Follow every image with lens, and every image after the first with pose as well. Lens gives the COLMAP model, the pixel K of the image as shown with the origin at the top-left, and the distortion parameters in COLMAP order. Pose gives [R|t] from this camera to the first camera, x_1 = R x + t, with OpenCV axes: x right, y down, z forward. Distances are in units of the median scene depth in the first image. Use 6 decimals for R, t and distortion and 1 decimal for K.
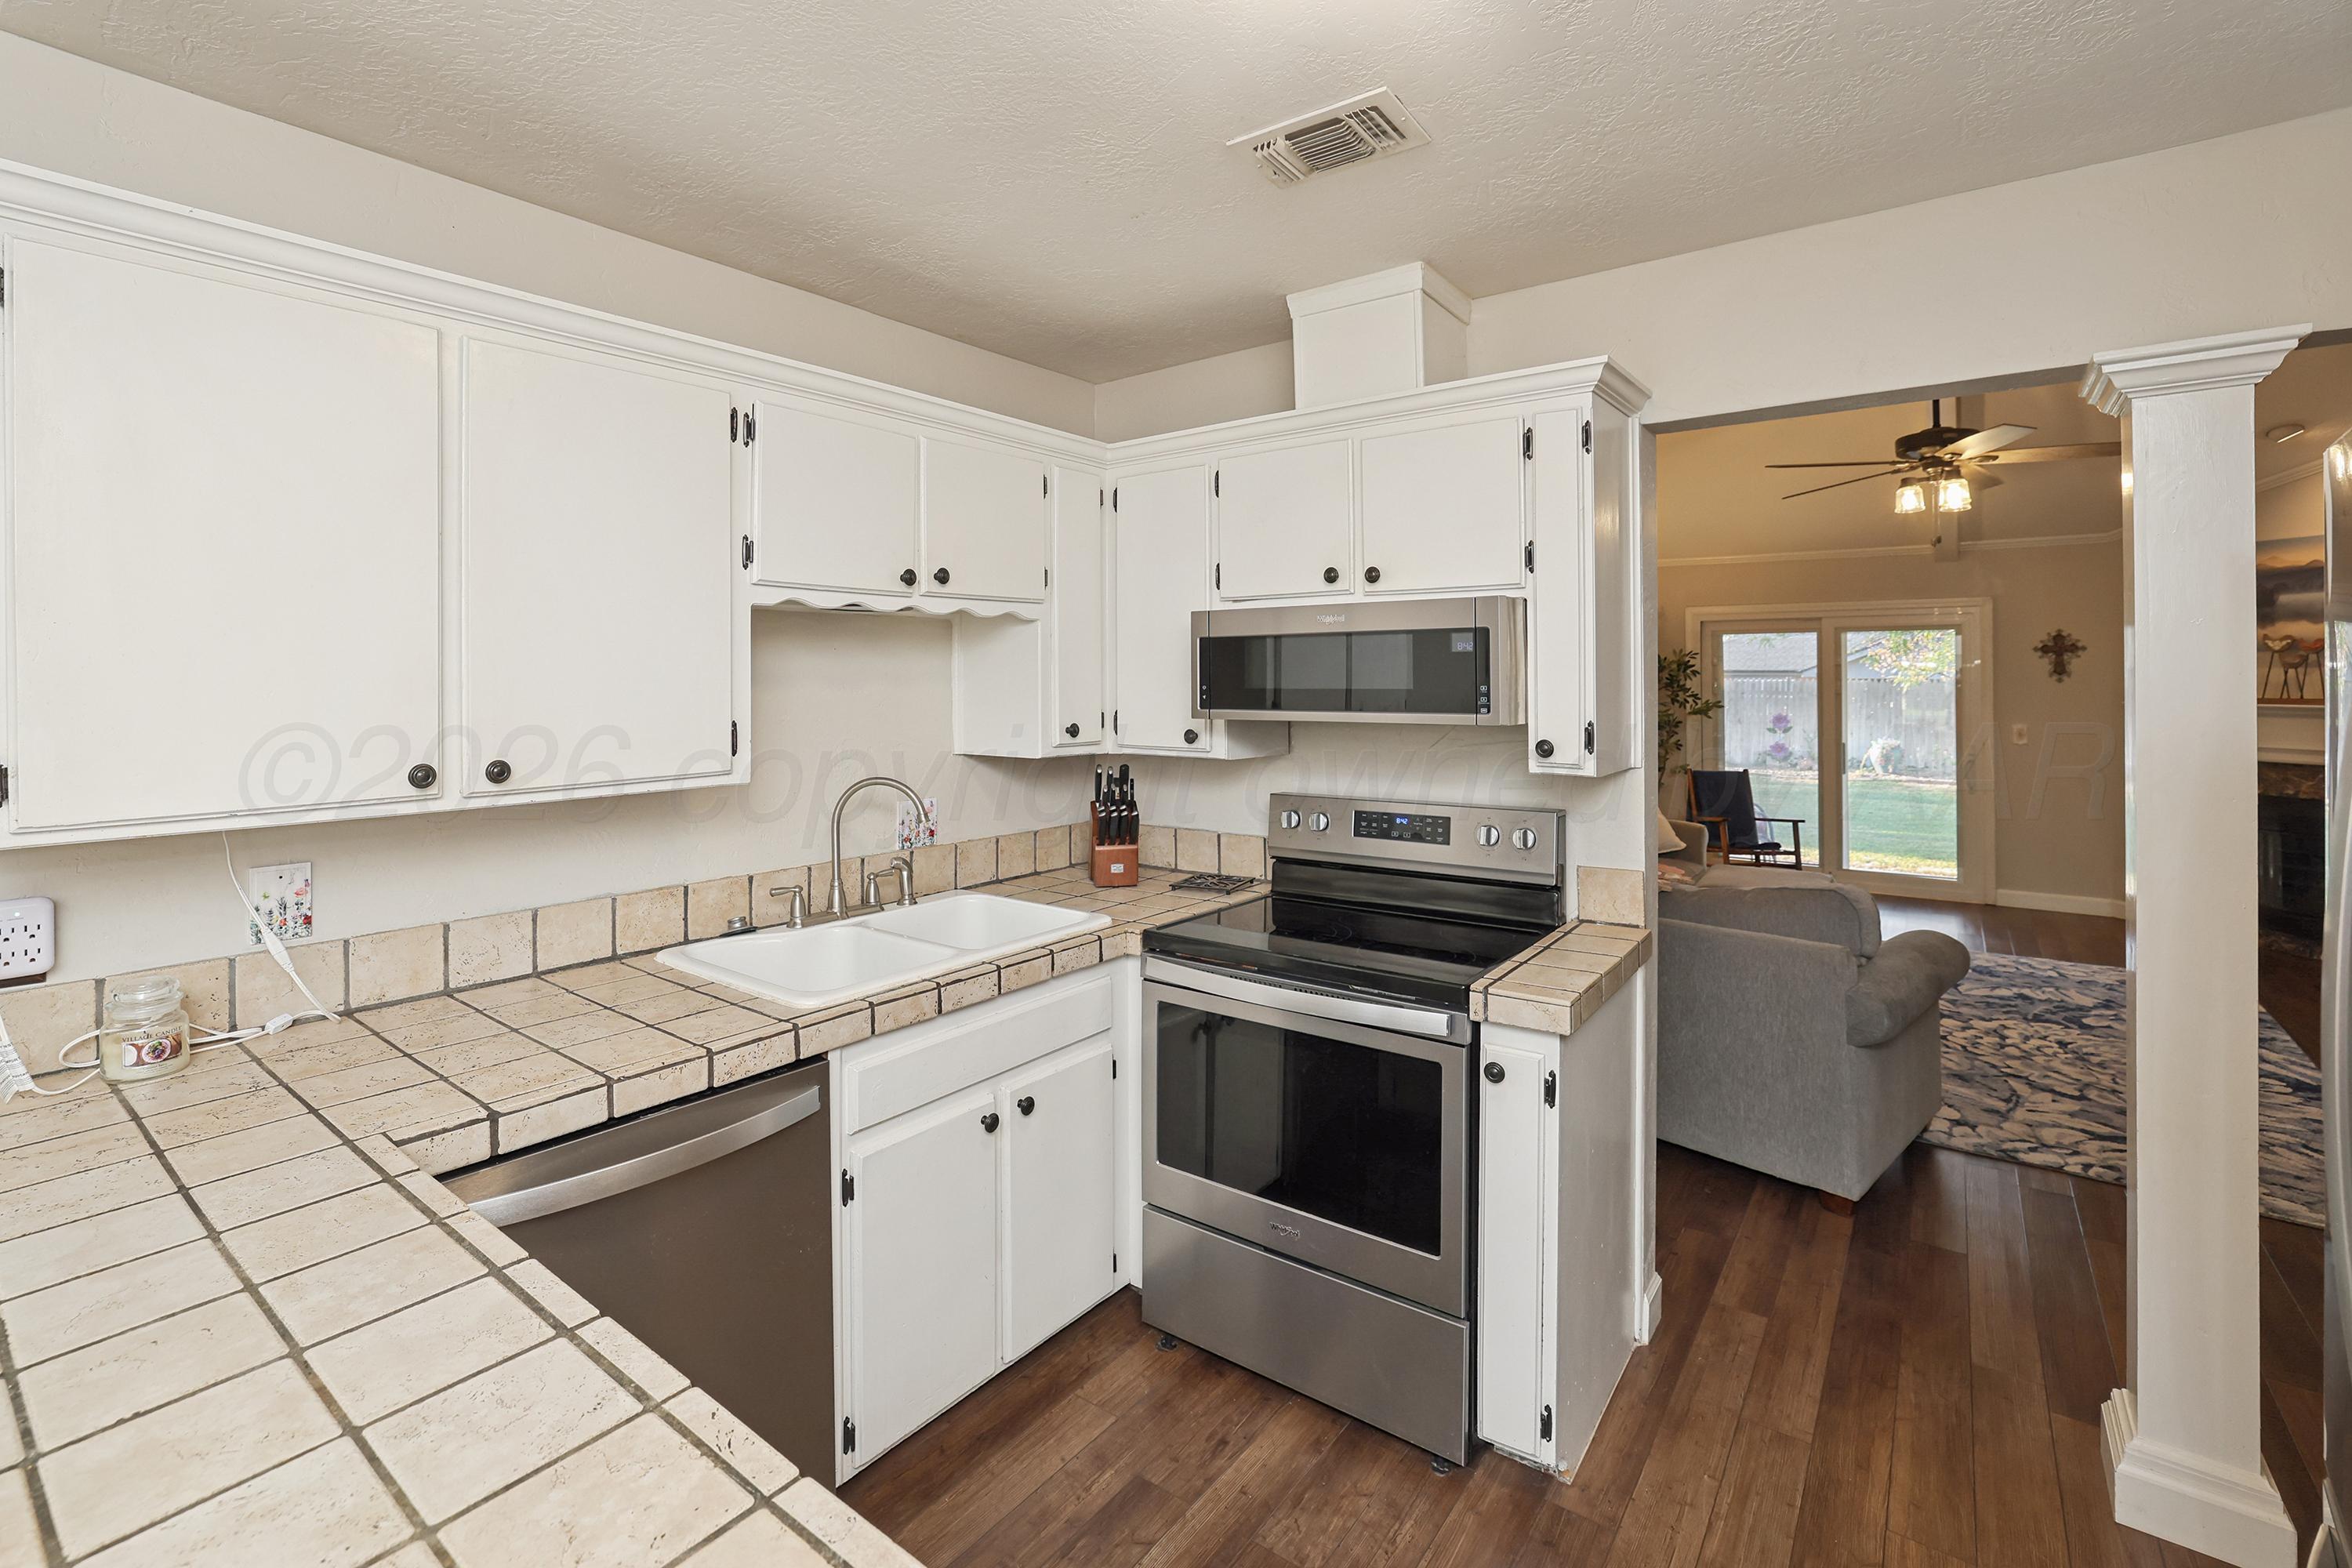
lens RADIAL K [[1062.8, 0, 1161.9], [0, 1062.8, 662.6], [0, 0, 1]] dist [-0.016799, -0.000081]
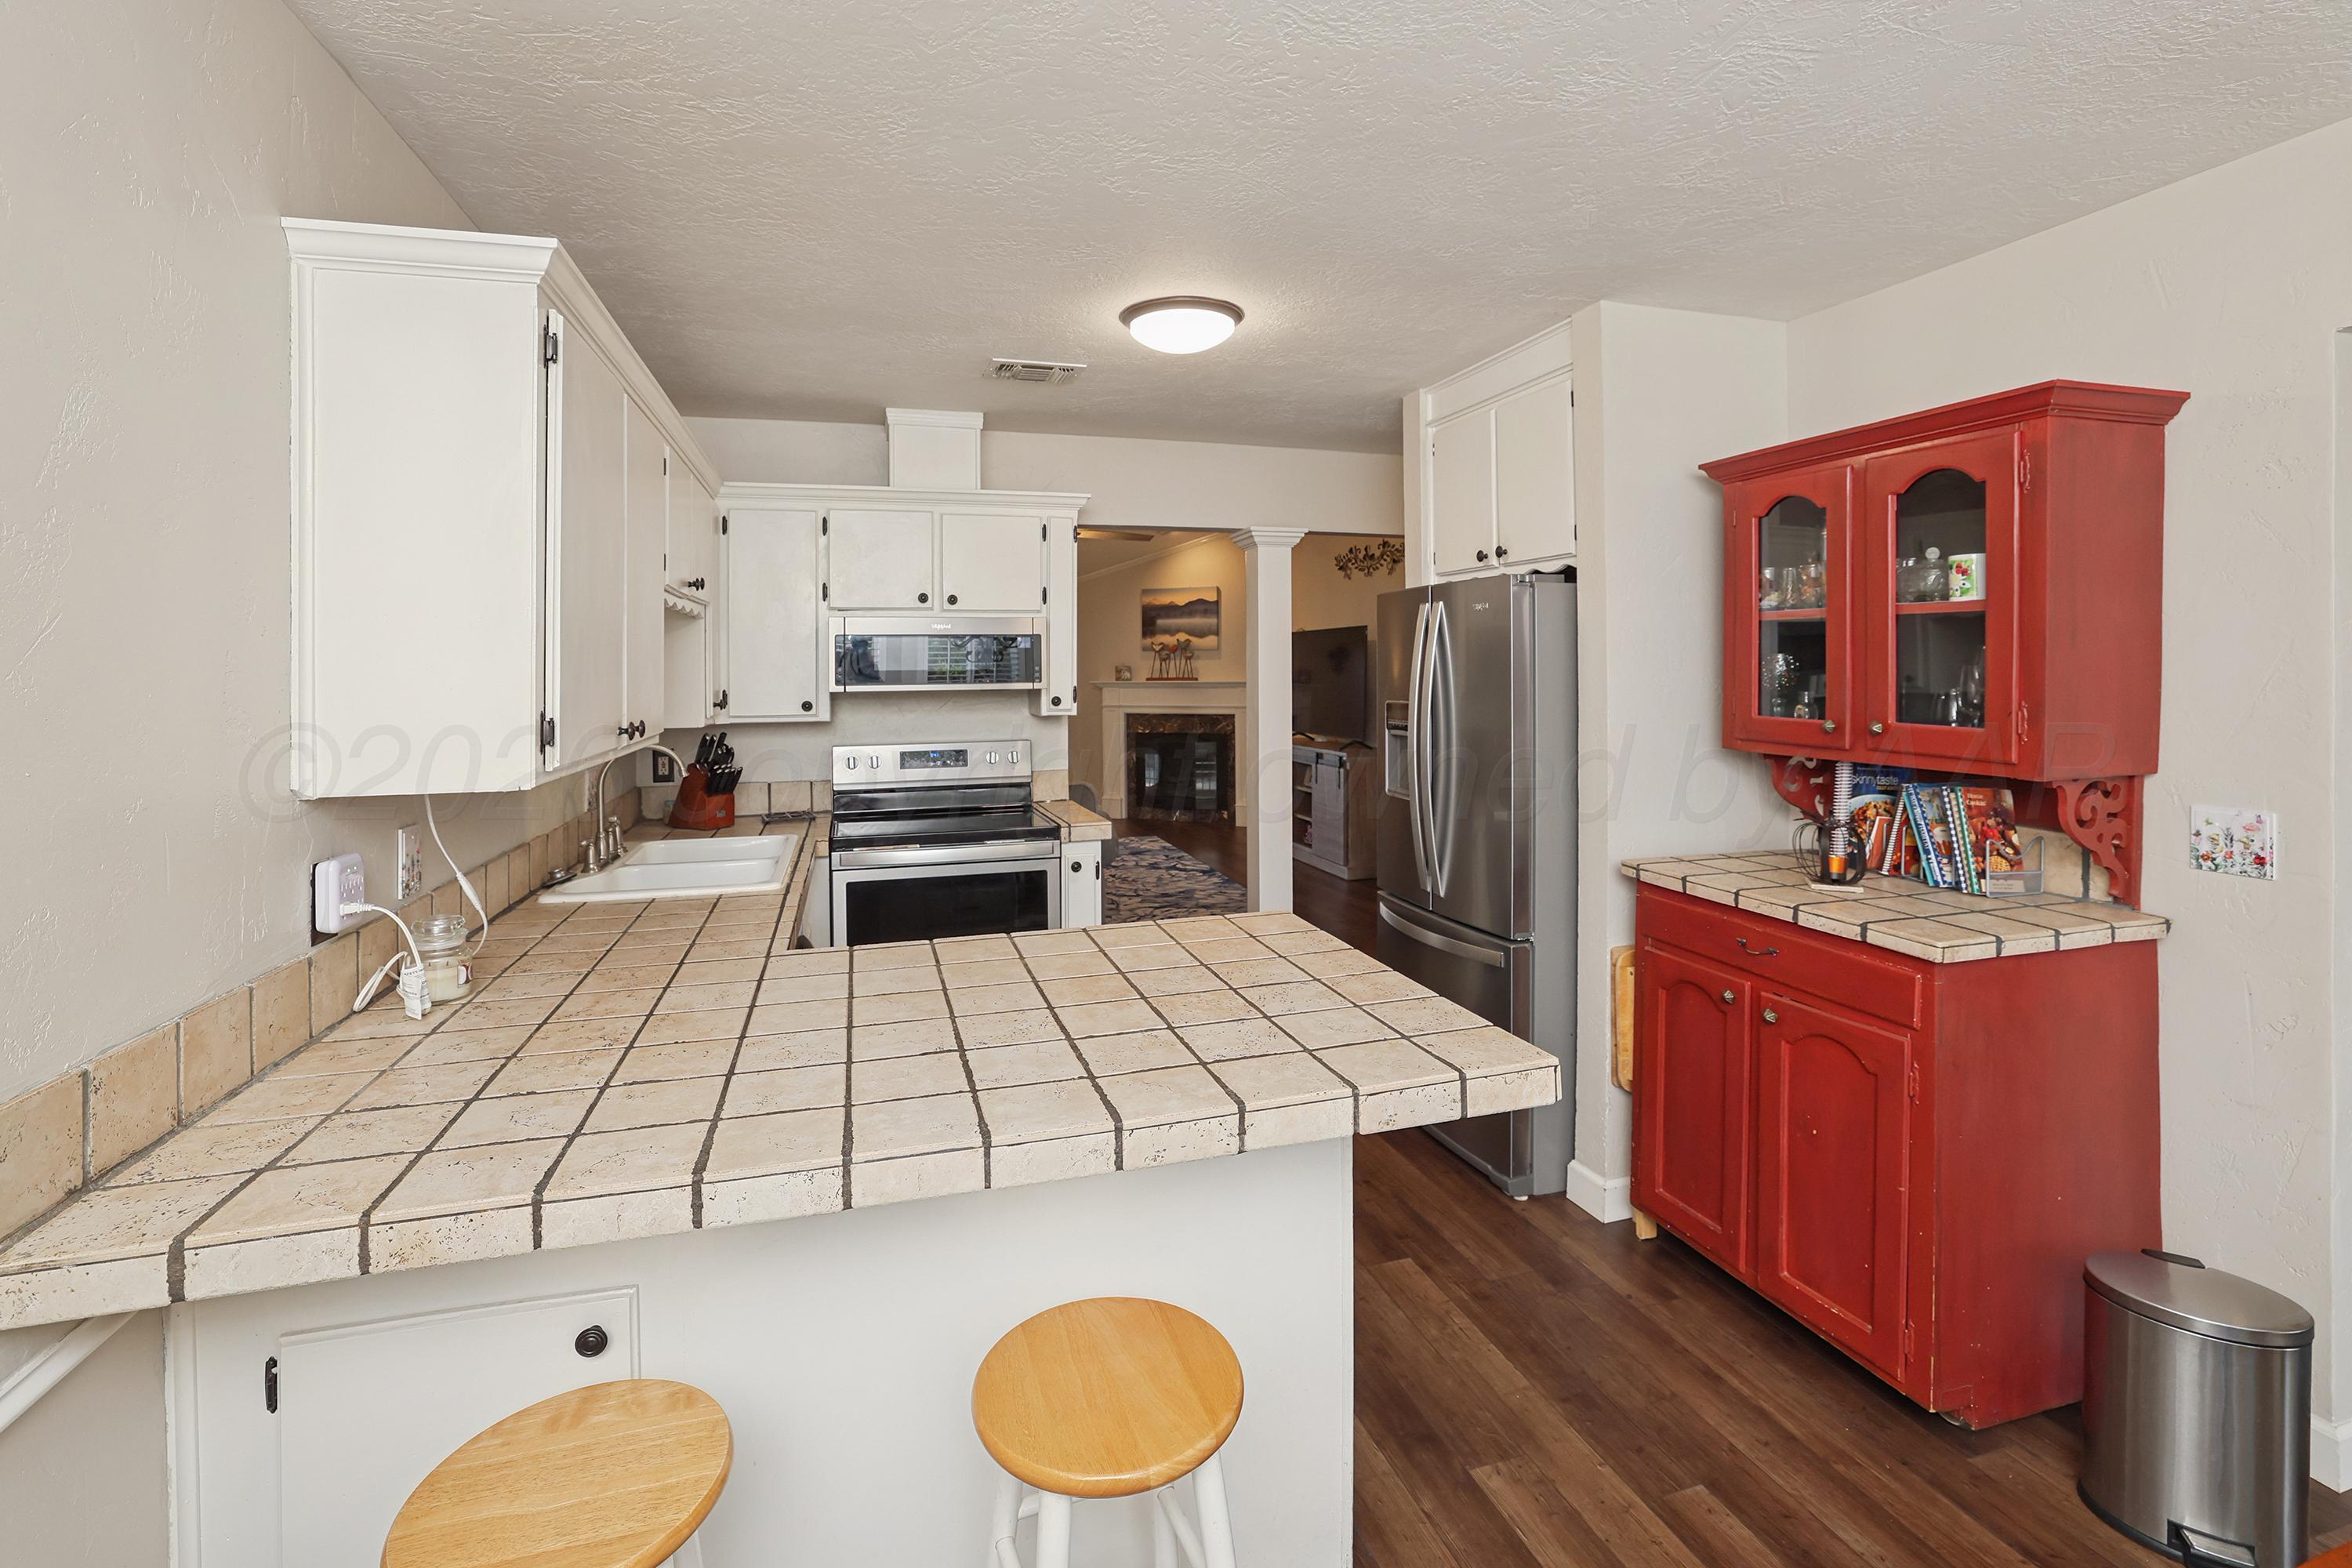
lens RADIAL K [[1062.8, 0, 1161.9], [0, 1062.8, 662.6], [0, 0, 1]] dist [-0.016799, -0.000081]
pose [[0.595066, 0.000425, 0.803677, -0.799872], [-0.004644, 0.999985, 0.002910, 0.006570], [-0.803663, -0.005464, 0.595059, -0.192147]]
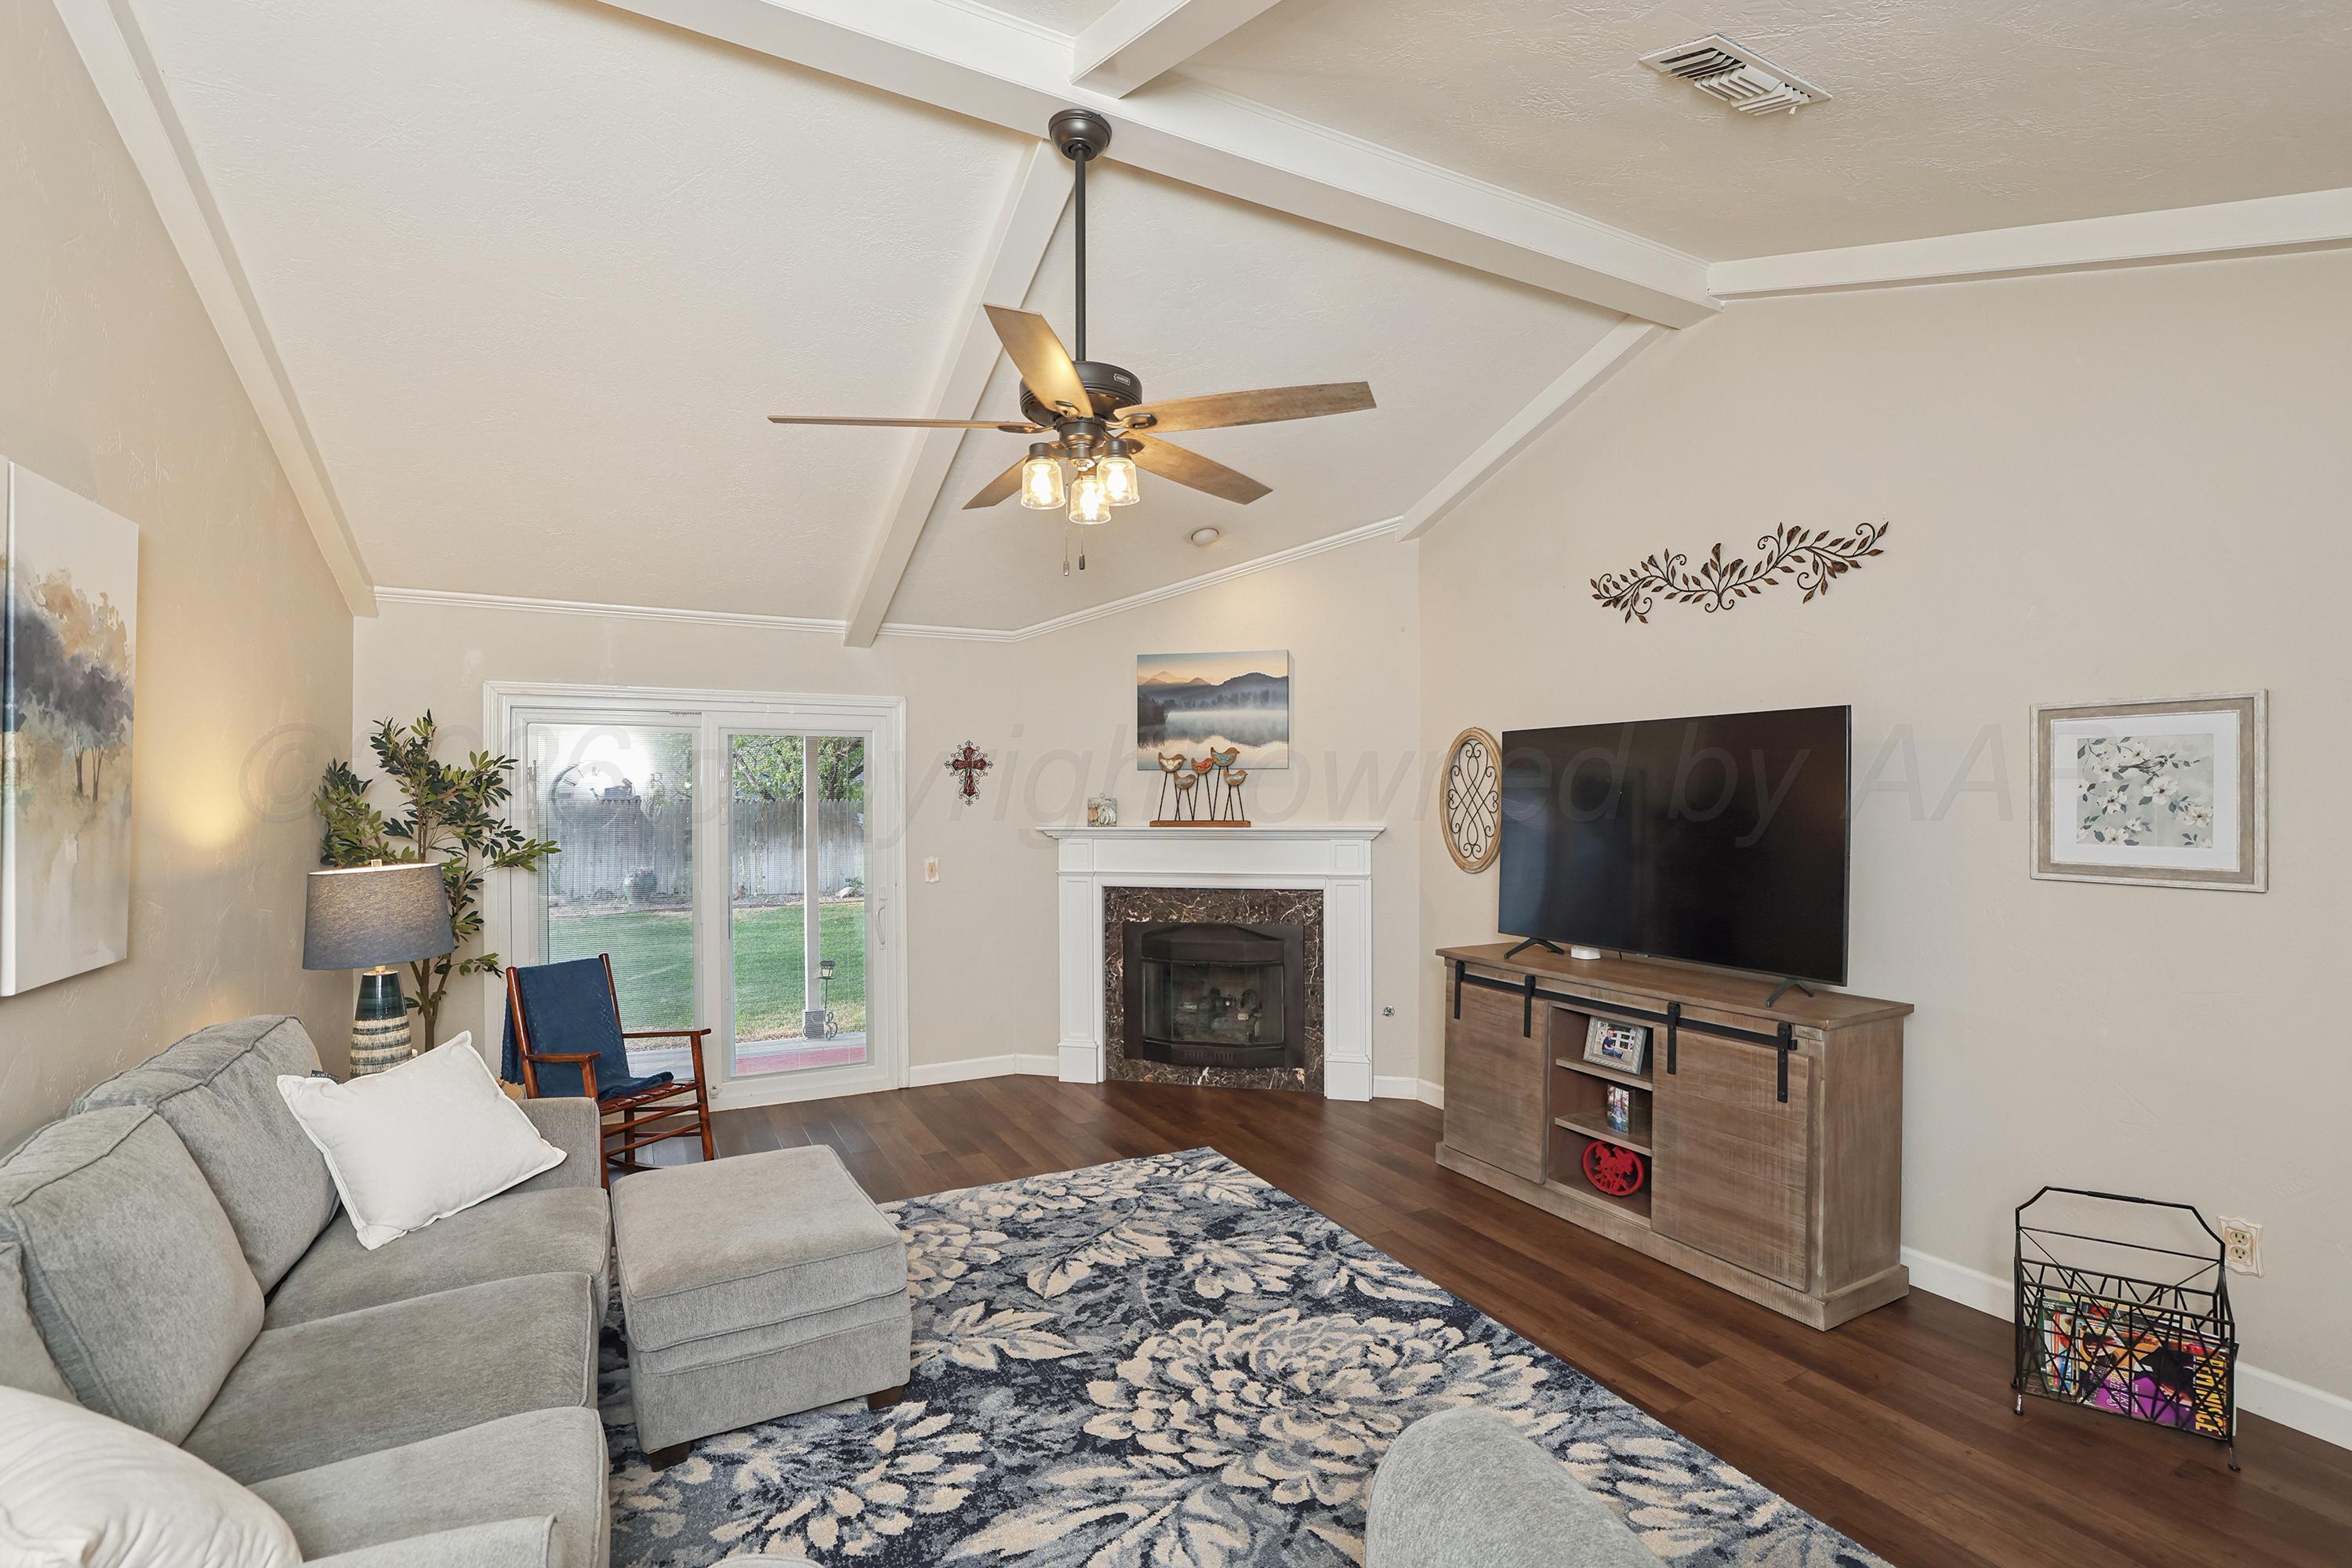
lens RADIAL K [[1046.0, 0, 1176.0], [0, 1046.0, 784.0], [0, 0, 1]] dist [-0.048160, 0.019988]
pose [[0.421120, 0.007628, 0.906973, 0.405508], [-0.007937, 0.999957, -0.004725, 0.011816], [-0.906970, -0.005209, 0.421163, 1.187659]]
